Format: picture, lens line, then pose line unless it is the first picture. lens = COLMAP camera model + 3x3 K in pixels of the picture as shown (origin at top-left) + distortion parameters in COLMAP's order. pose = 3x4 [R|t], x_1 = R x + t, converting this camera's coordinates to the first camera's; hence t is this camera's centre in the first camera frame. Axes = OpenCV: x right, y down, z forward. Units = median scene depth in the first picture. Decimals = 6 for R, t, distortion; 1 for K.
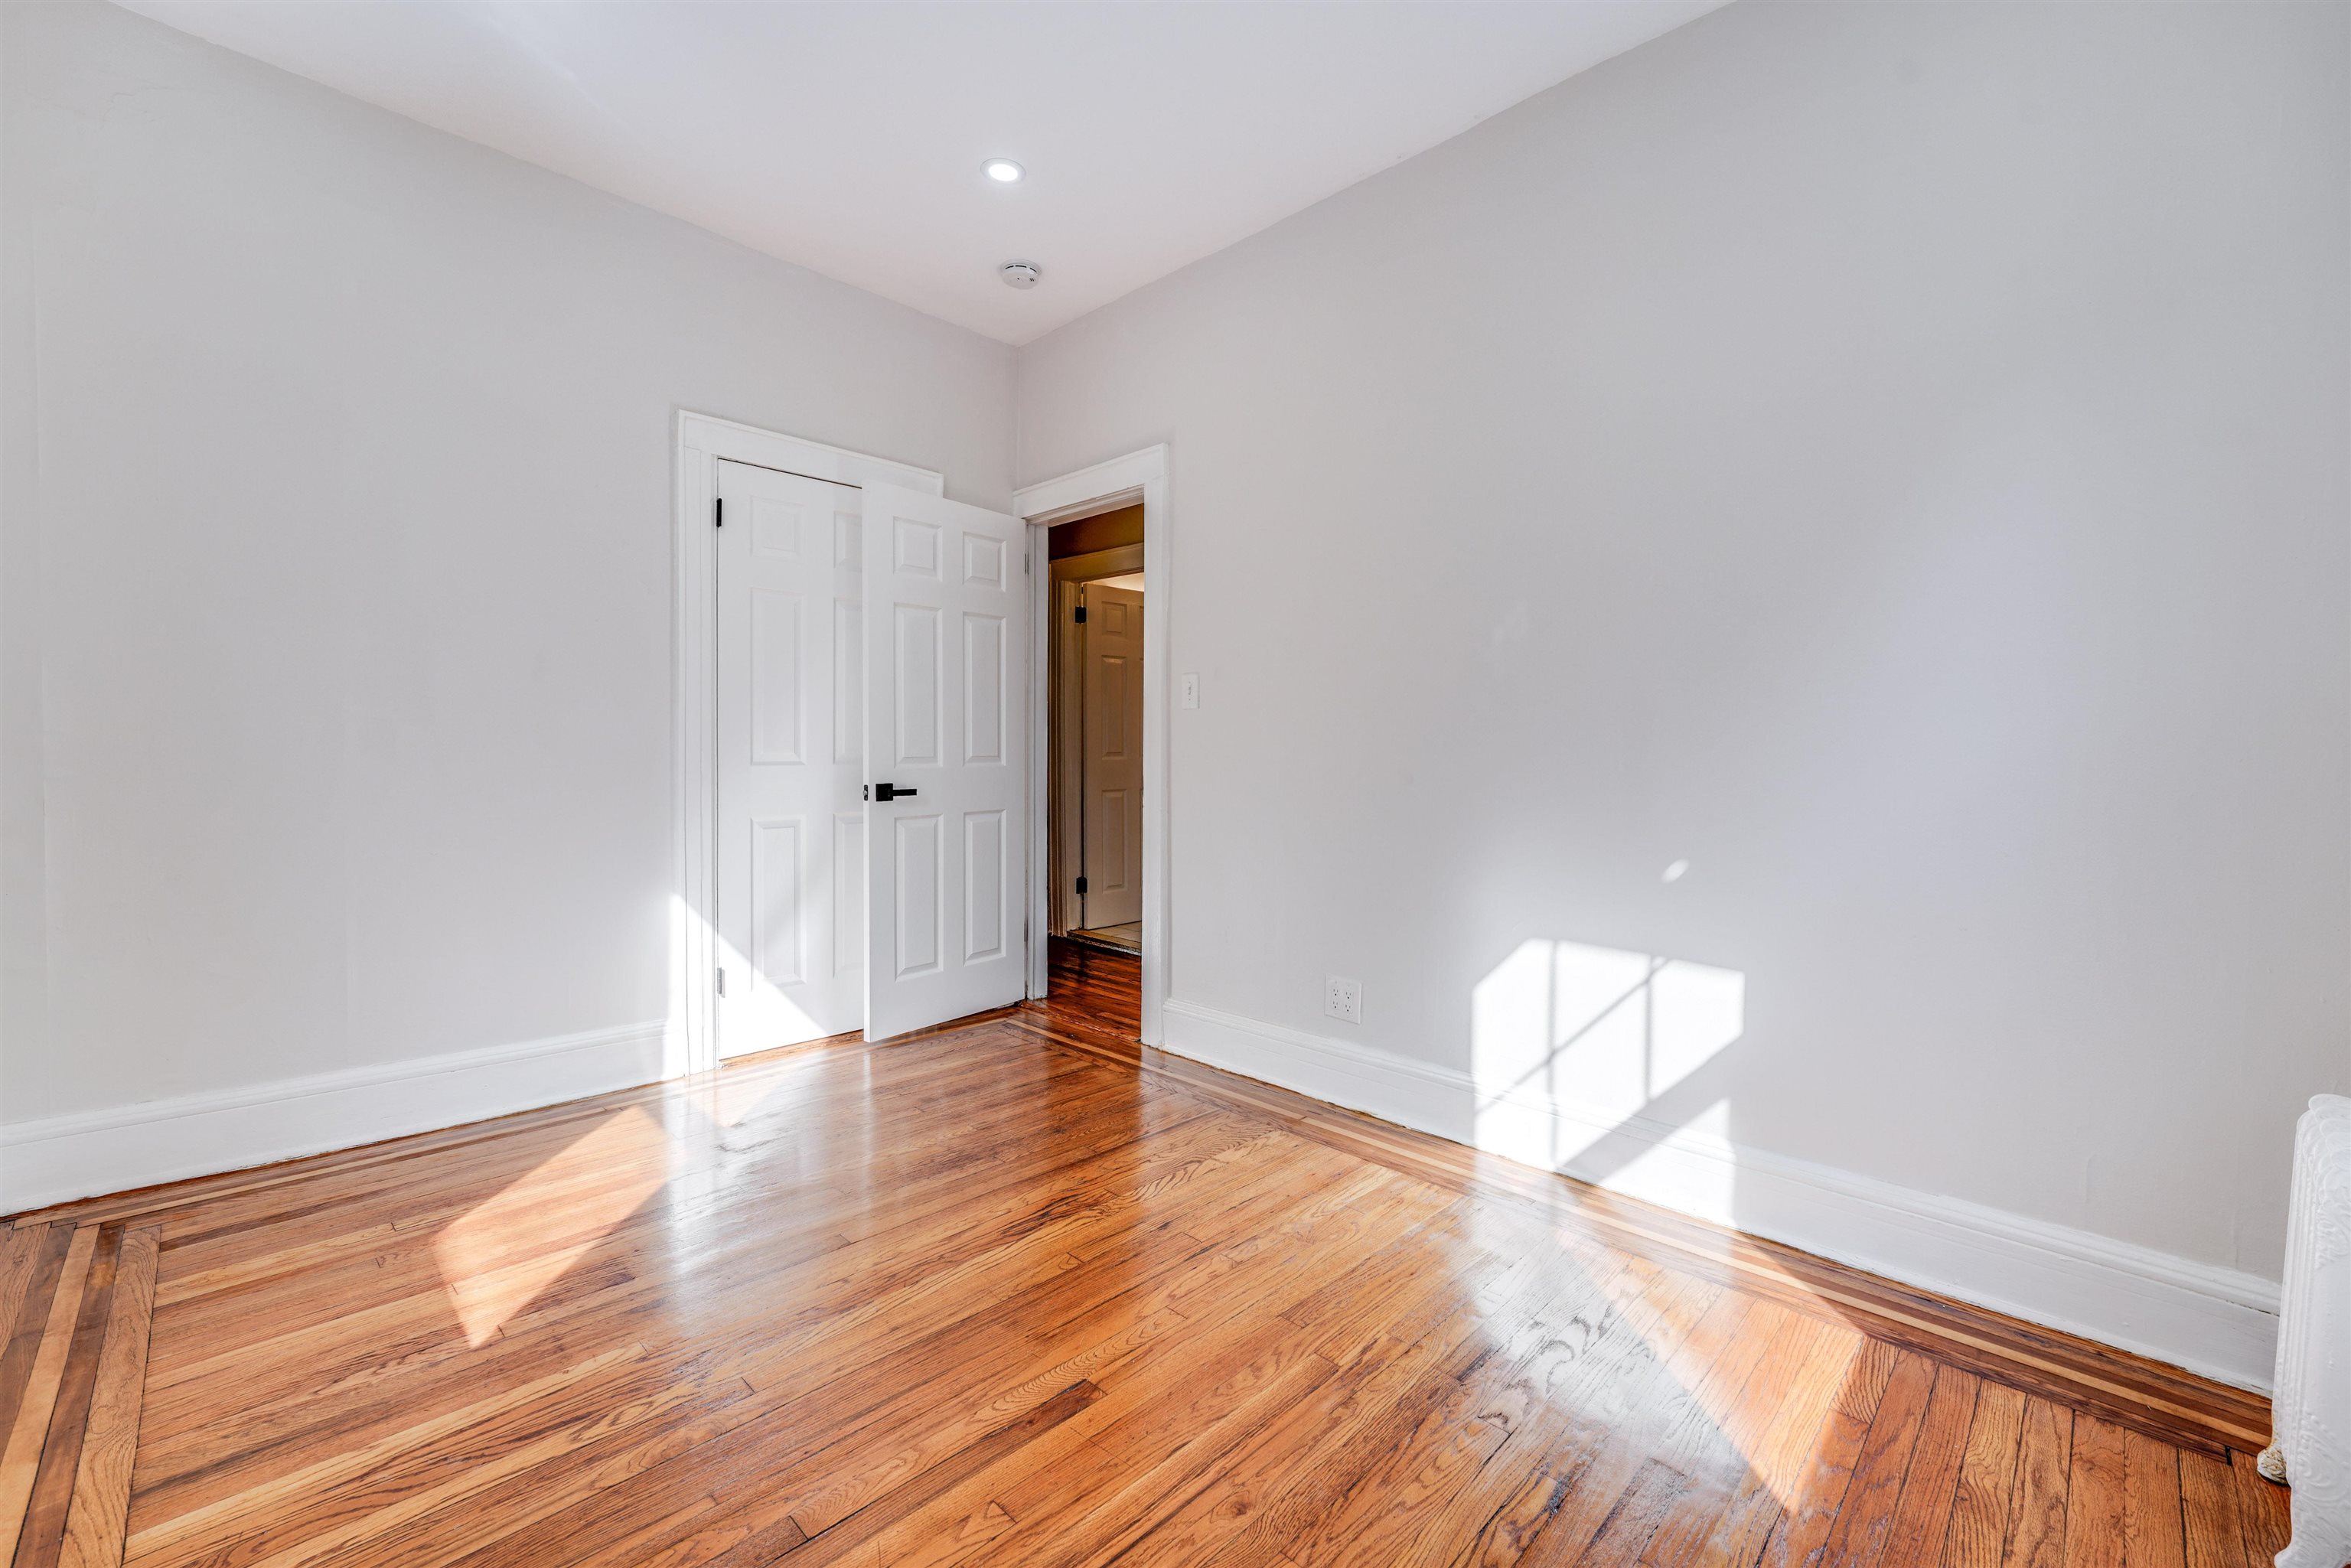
lens RADIAL K [[962.3, 0, 1168.4], [0, 962.3, 760.1], [0, 0, 1]] dist [-0.008725, 0.000453]
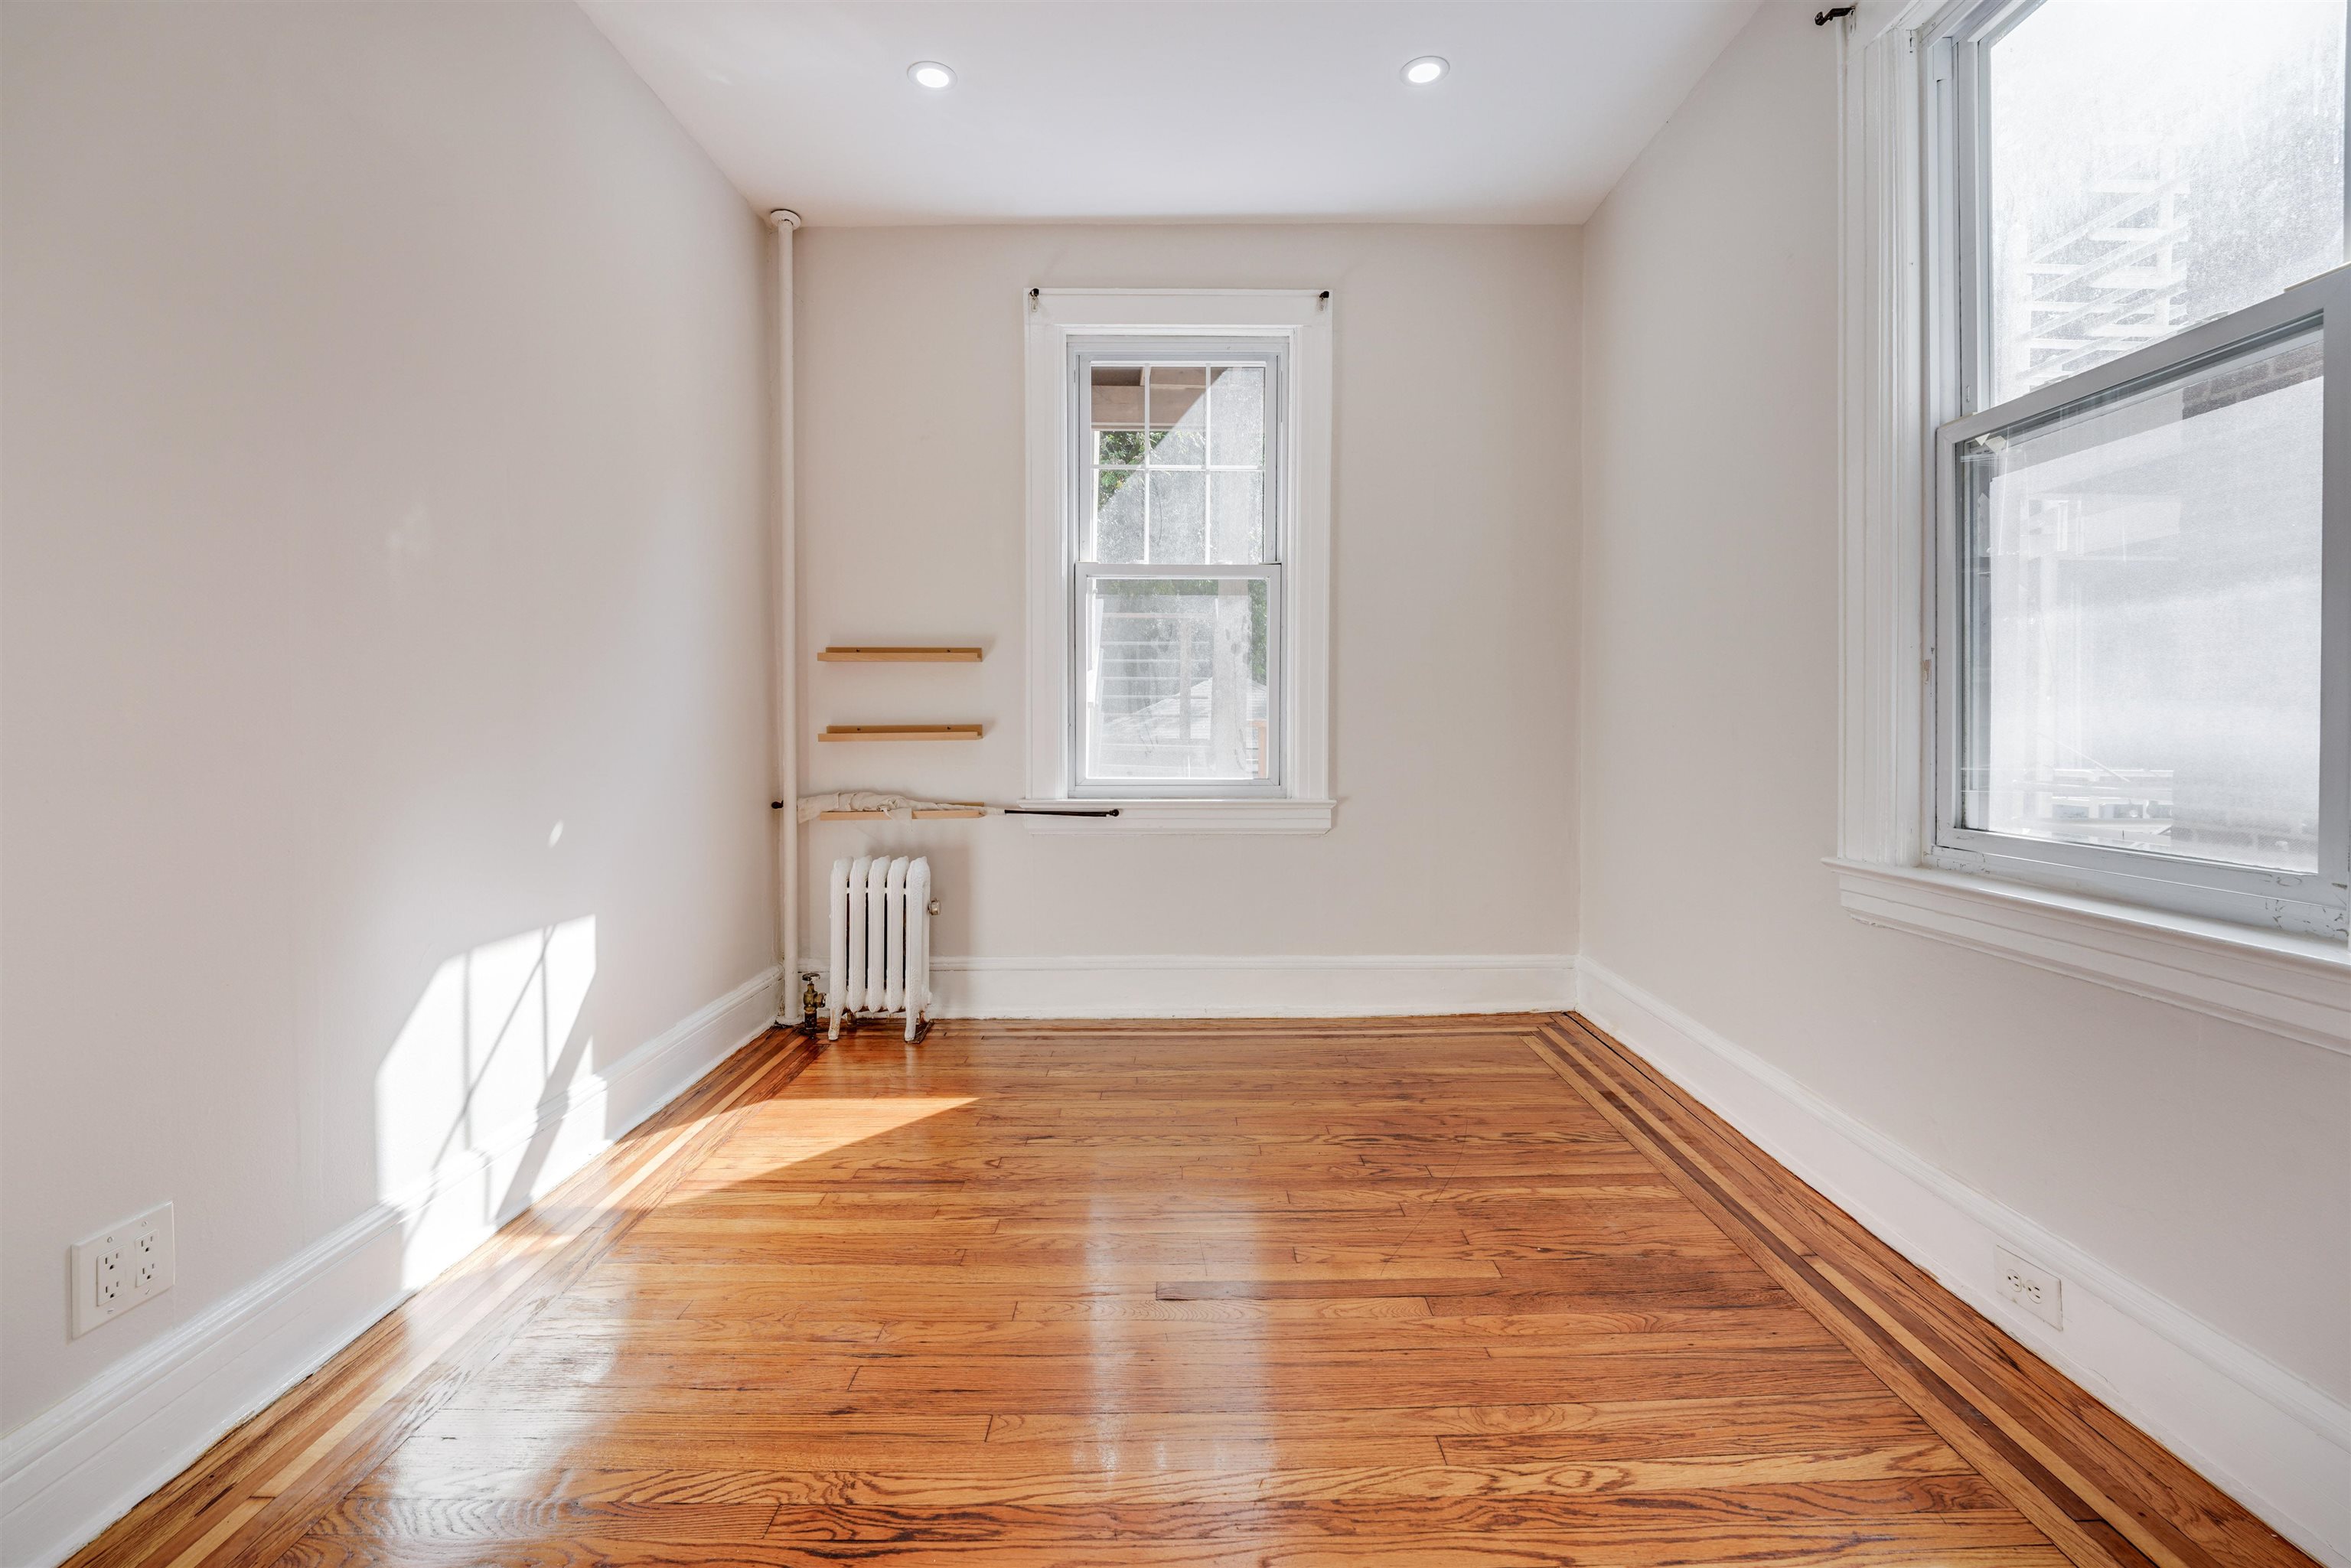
lens RADIAL K [[976.3, 0, 1176.9], [0, 976.3, 740.7], [0, 0, 1]] dist [-0.015809, 0.000100]
pose [[-0.703469, -0.019831, 0.710449, -0.694241], [0.007465, 0.999349, 0.035287, -0.011496], [-0.710687, 0.030127, -0.702863, 1.395607]]
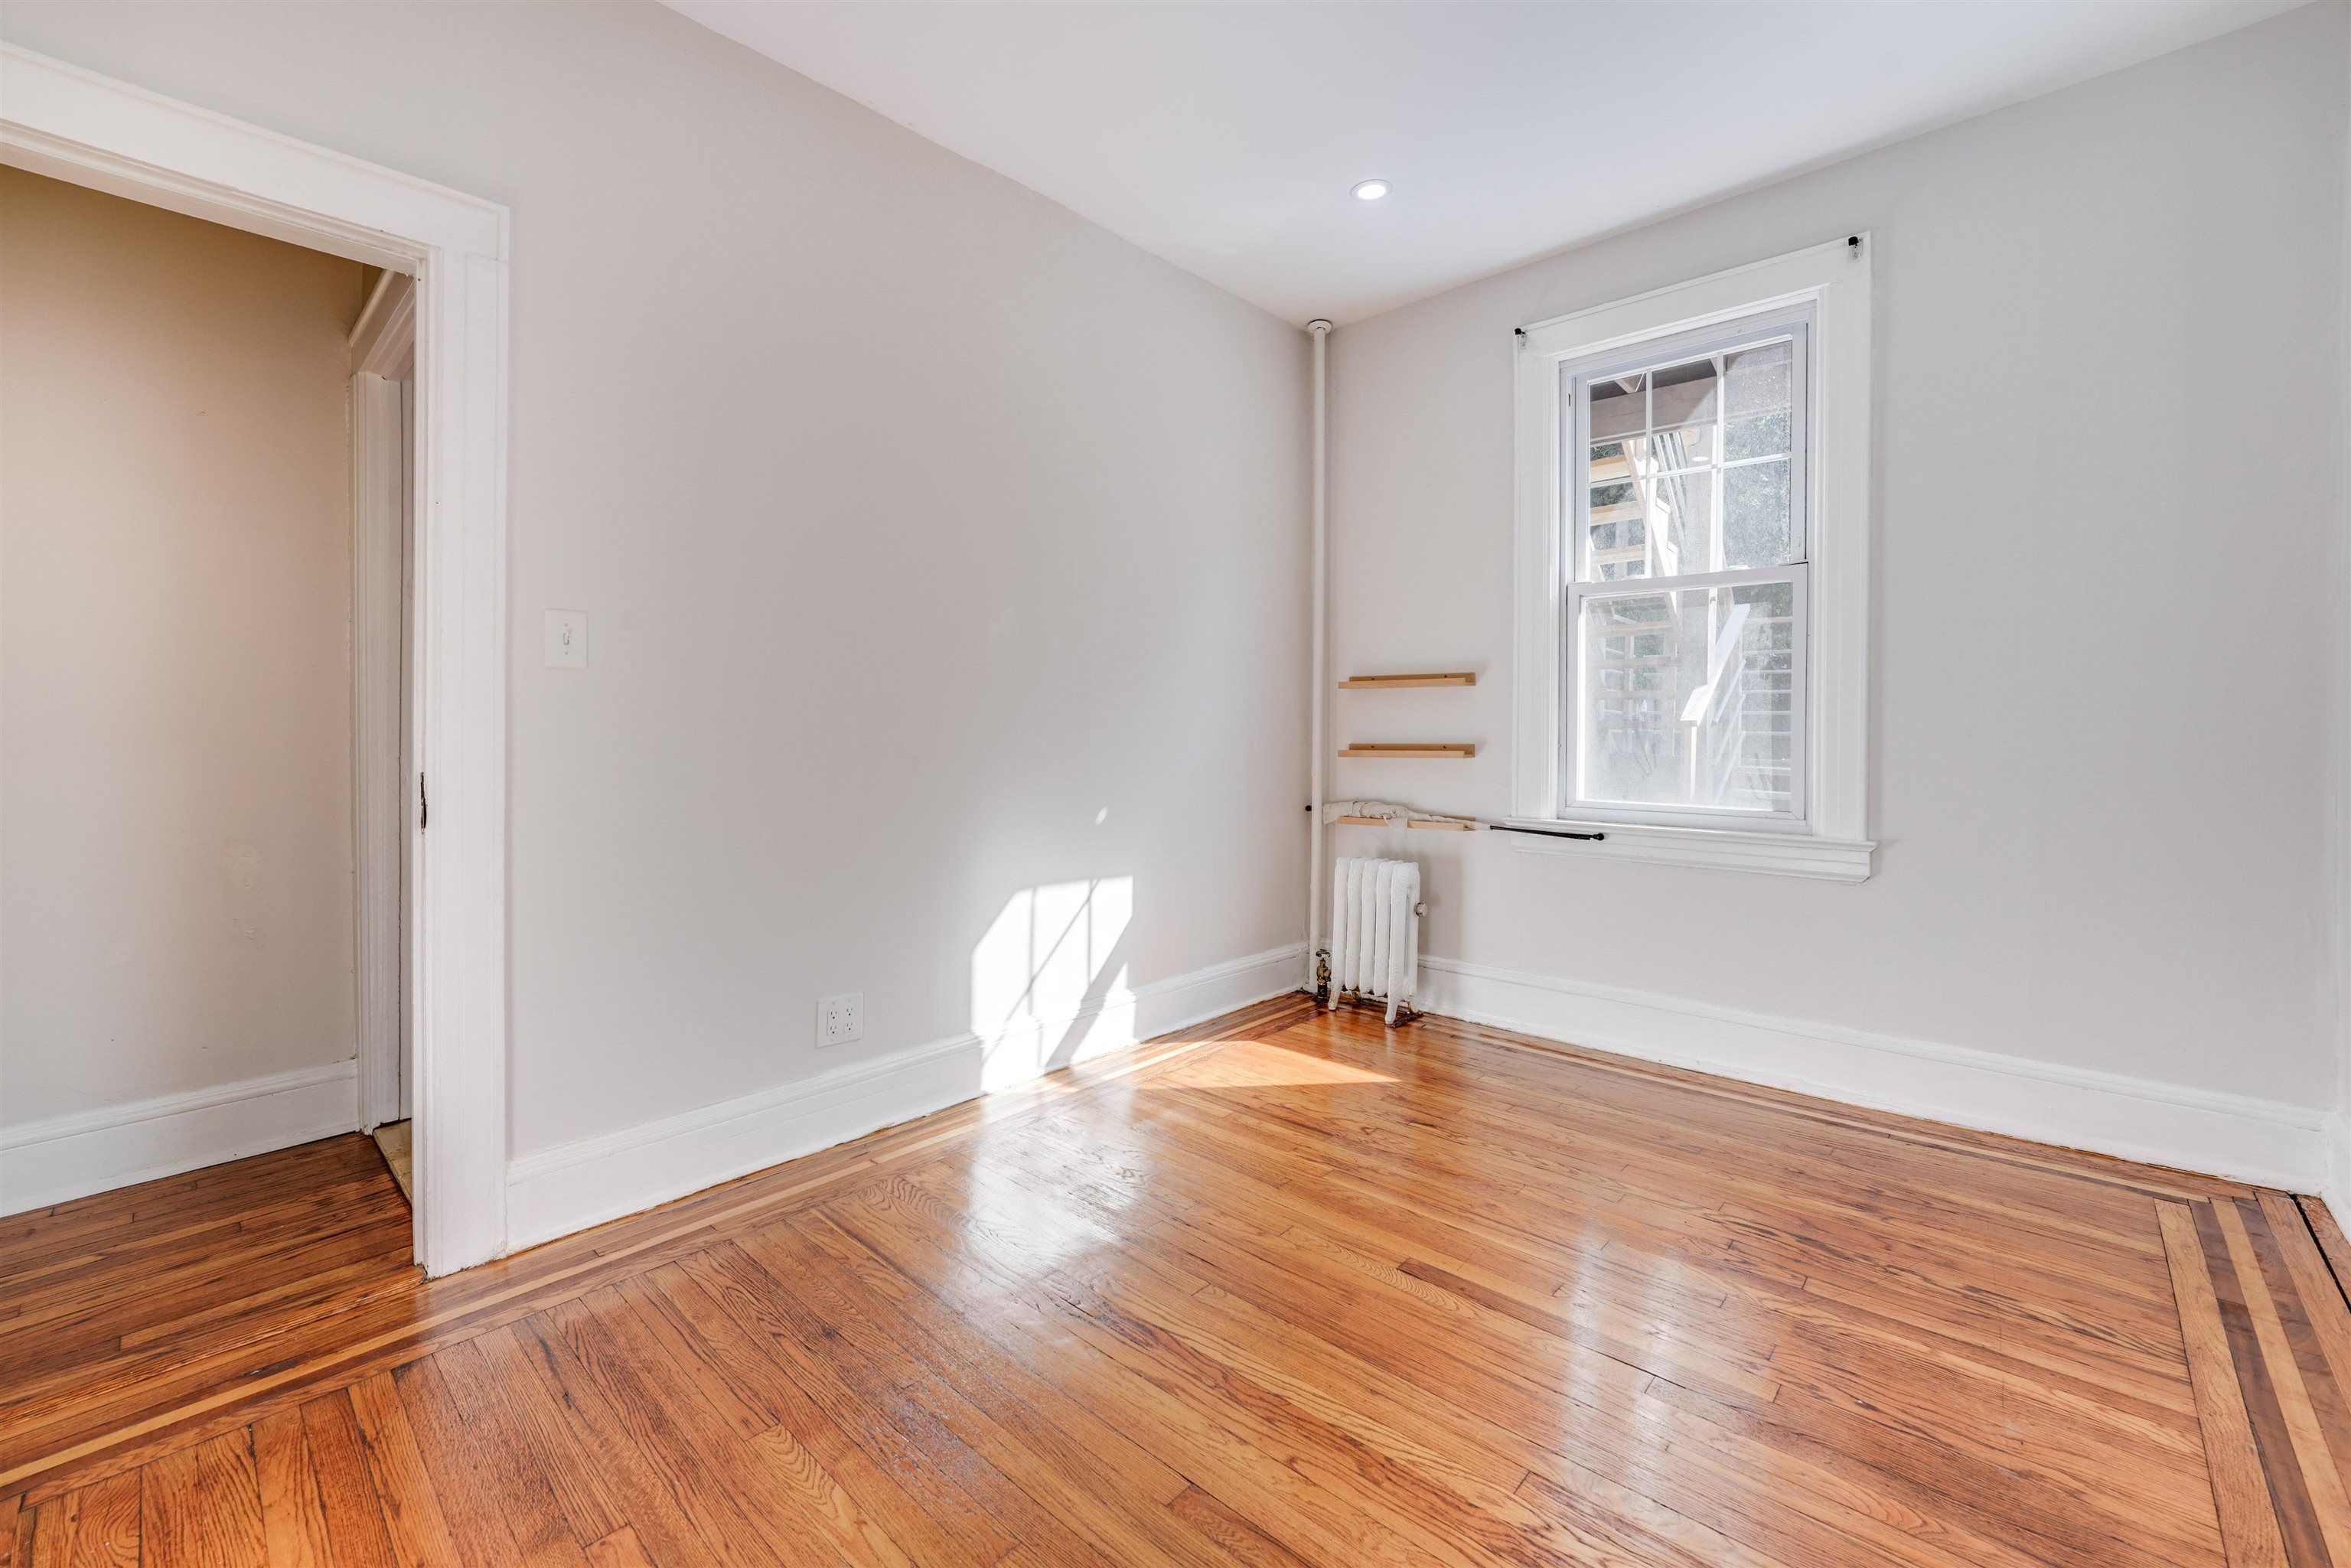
lens RADIAL K [[963.0, 0, 1179.5], [0, 963.0, 727.8], [0, 0, 1]] dist [-0.002279, 0.000358]
pose [[-0.041906, -0.000864, 0.999121, -1.019083], [0.007394, 0.999972, 0.001175, -0.019284], [-0.999094, 0.007437, -0.041899, 1.061106]]
